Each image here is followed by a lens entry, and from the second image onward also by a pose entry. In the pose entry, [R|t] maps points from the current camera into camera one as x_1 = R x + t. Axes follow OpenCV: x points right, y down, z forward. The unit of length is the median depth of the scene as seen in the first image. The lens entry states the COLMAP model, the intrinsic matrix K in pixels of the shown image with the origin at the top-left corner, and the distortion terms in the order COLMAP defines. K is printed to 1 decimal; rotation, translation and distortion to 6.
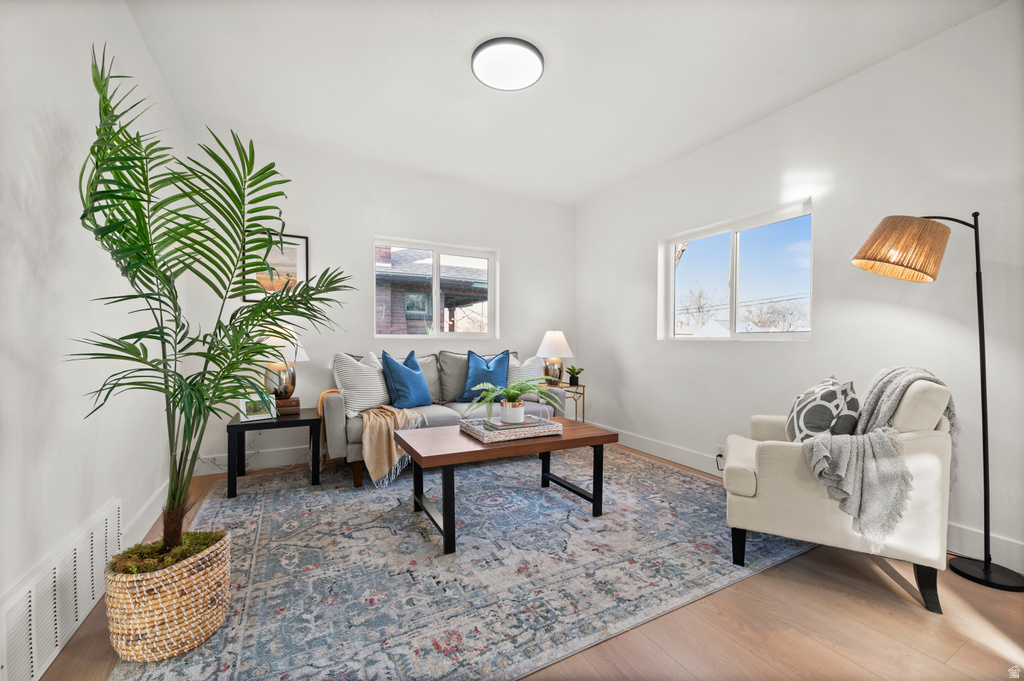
lens RADIAL K [[412.6, 0, 517.4], [0, 412.6, 339.6], [0, 0, 1]] dist [-0.000005, -0.000054]
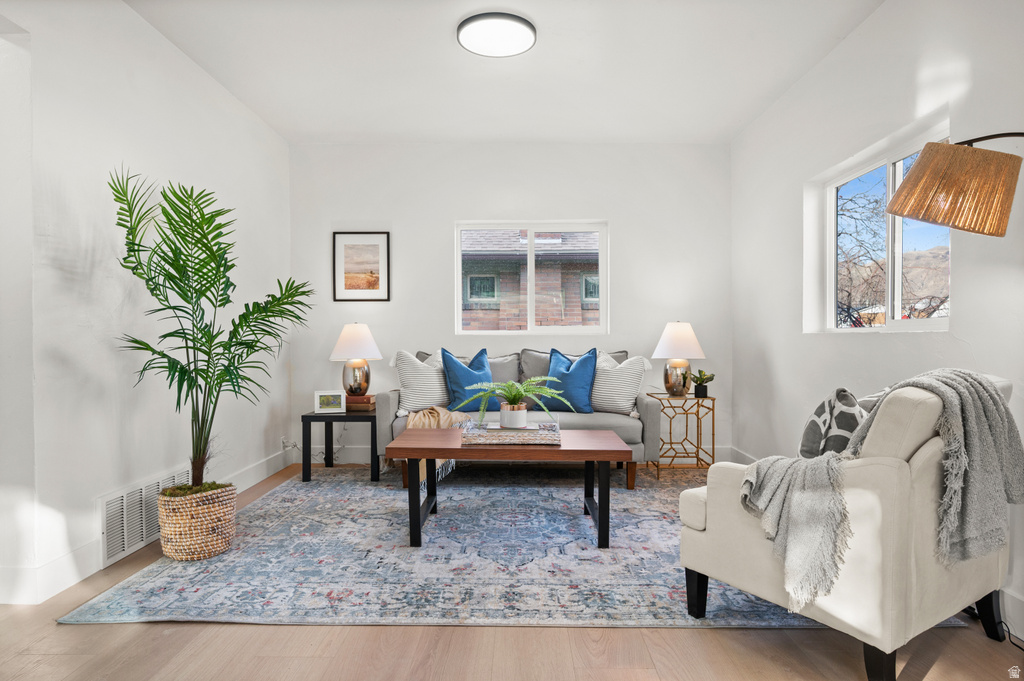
lens RADIAL K [[609.5, 0, 511.7], [0, 609.5, 335.8], [0, 0, 1]] dist [0.001197, 0.000499]
pose [[0.868084, -0.010782, -0.496300, 0.821362], [0.010108, 0.999941, -0.004044, 0.009110], [0.496315, -0.001507, 0.868141, -0.187972]]
